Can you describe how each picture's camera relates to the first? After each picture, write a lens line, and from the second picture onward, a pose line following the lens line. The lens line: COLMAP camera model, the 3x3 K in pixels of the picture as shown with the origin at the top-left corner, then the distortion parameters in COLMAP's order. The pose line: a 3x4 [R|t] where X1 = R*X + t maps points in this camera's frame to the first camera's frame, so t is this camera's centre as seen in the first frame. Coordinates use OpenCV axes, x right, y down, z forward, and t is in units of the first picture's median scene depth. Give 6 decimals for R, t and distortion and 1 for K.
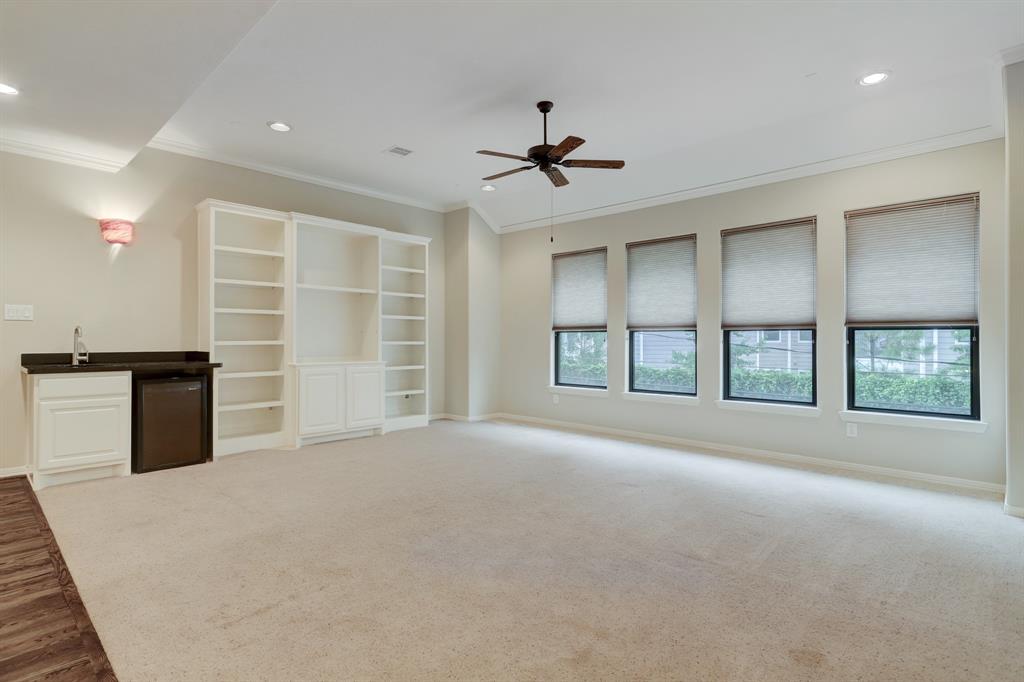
lens RADIAL K [[516.3, 0, 512.4], [0, 516.3, 337.1], [0, 0, 1]] dist [-0.003070, -0.000295]
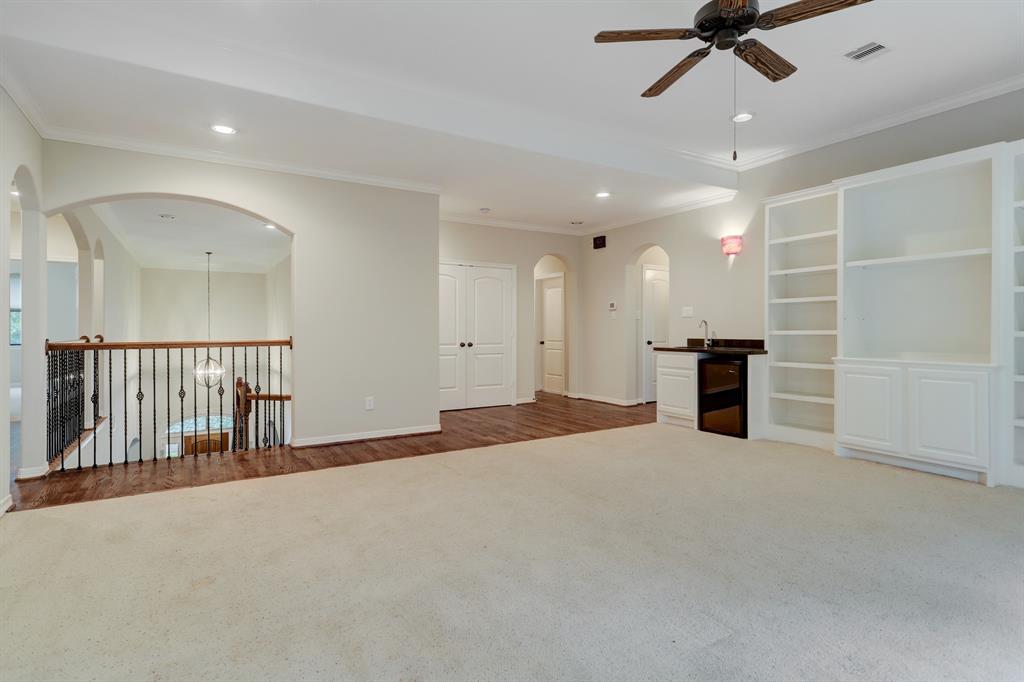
lens RADIAL K [[516.3, 0, 512.4], [0, 516.3, 337.1], [0, 0, 1]] dist [-0.003070, -0.000295]
pose [[-0.256884, 0.013313, -0.966351, 0.616161], [0.006024, 0.999908, 0.012174, 0.004943], [0.966423, -0.002694, -0.256940, 0.796224]]
